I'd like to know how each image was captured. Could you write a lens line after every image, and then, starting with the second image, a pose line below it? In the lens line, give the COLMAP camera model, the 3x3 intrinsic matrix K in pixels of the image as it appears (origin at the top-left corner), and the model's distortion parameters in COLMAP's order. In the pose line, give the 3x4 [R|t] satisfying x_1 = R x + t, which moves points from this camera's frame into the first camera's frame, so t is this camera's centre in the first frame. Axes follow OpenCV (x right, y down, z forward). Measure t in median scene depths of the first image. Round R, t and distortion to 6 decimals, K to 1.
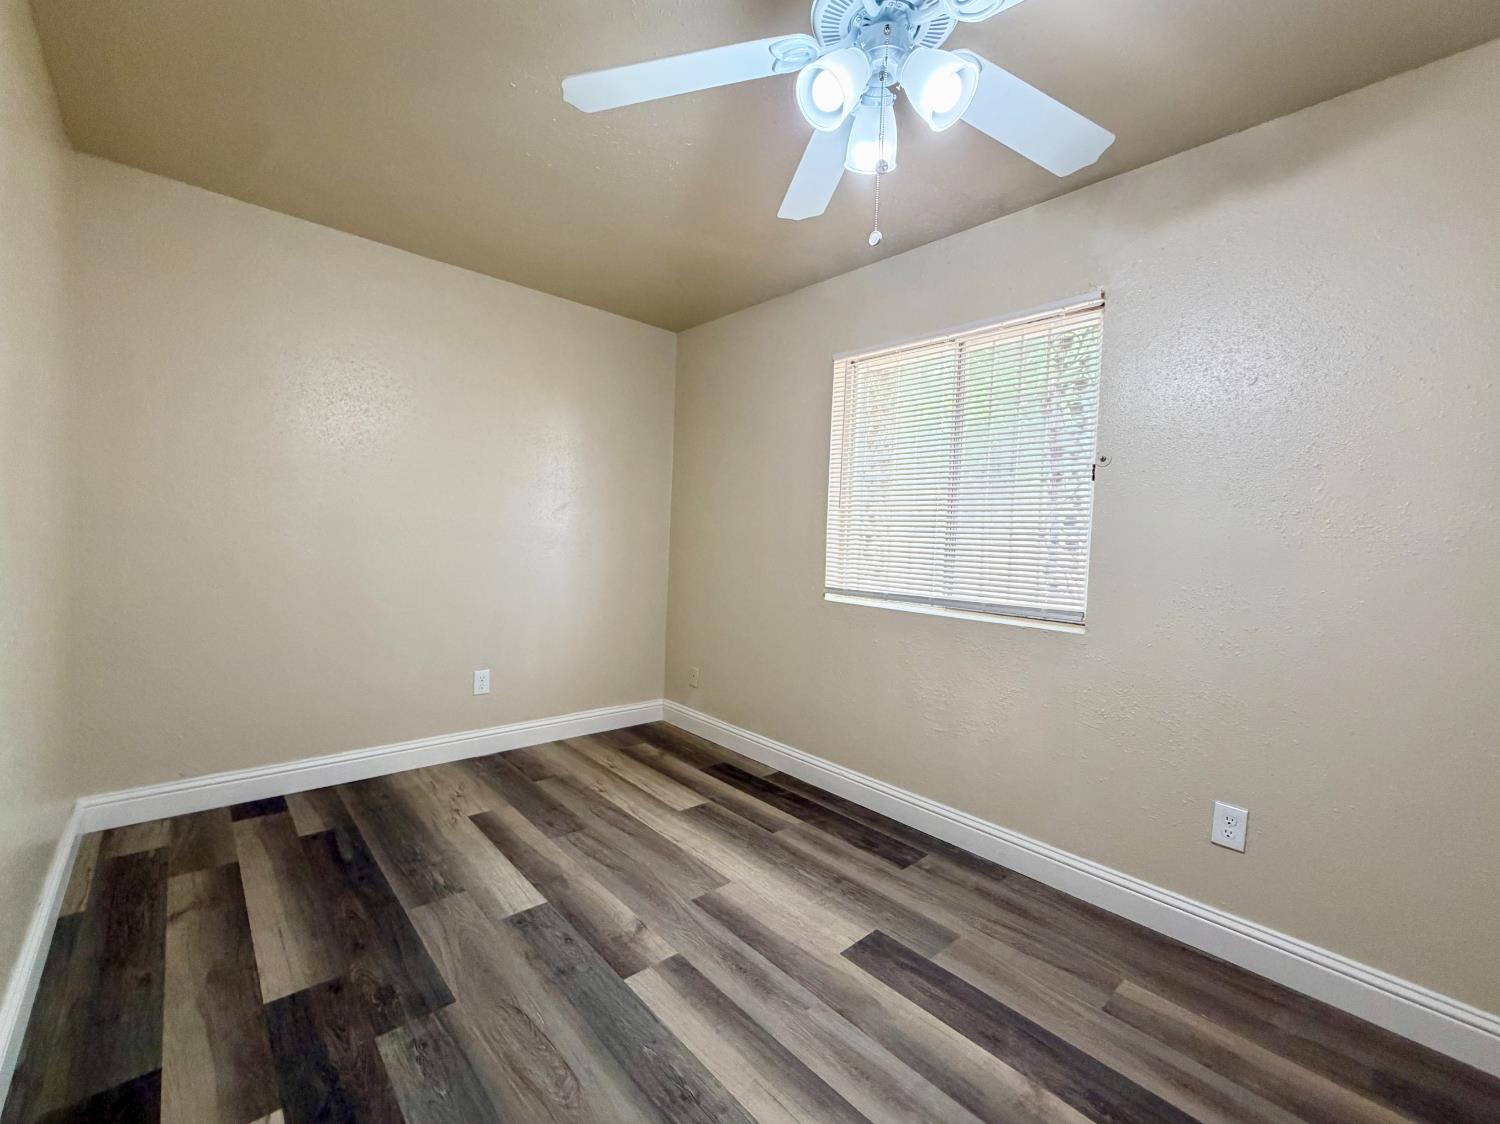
lens RADIAL K [[615.6, 0, 747.2], [0, 615.6, 563.8], [0, 0, 1]] dist [0.000140, -0.000438]
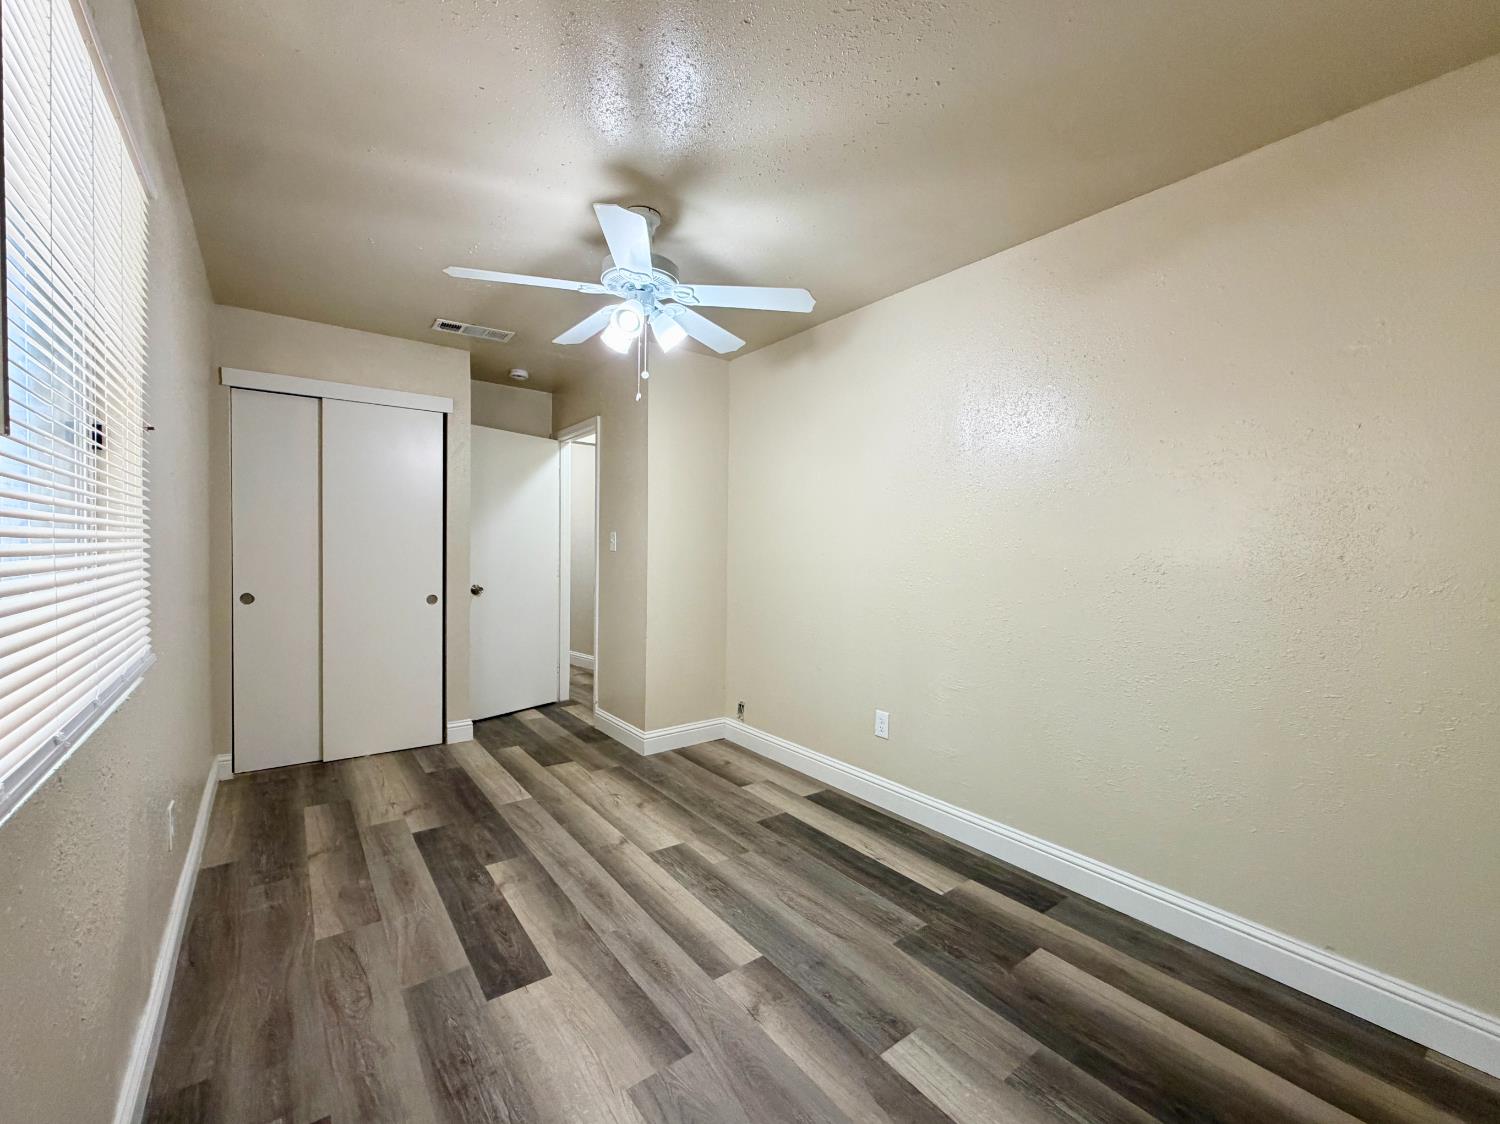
lens RADIAL K [[615.6, 0, 747.2], [0, 615.6, 563.8], [0, 0, 1]] dist [0.000140, -0.000438]
pose [[-0.993984, -0.056833, 0.093630, -0.229571], [-0.048596, 0.994932, 0.088024, -0.139006], [-0.098158, 0.082944, -0.991708, 2.003713]]
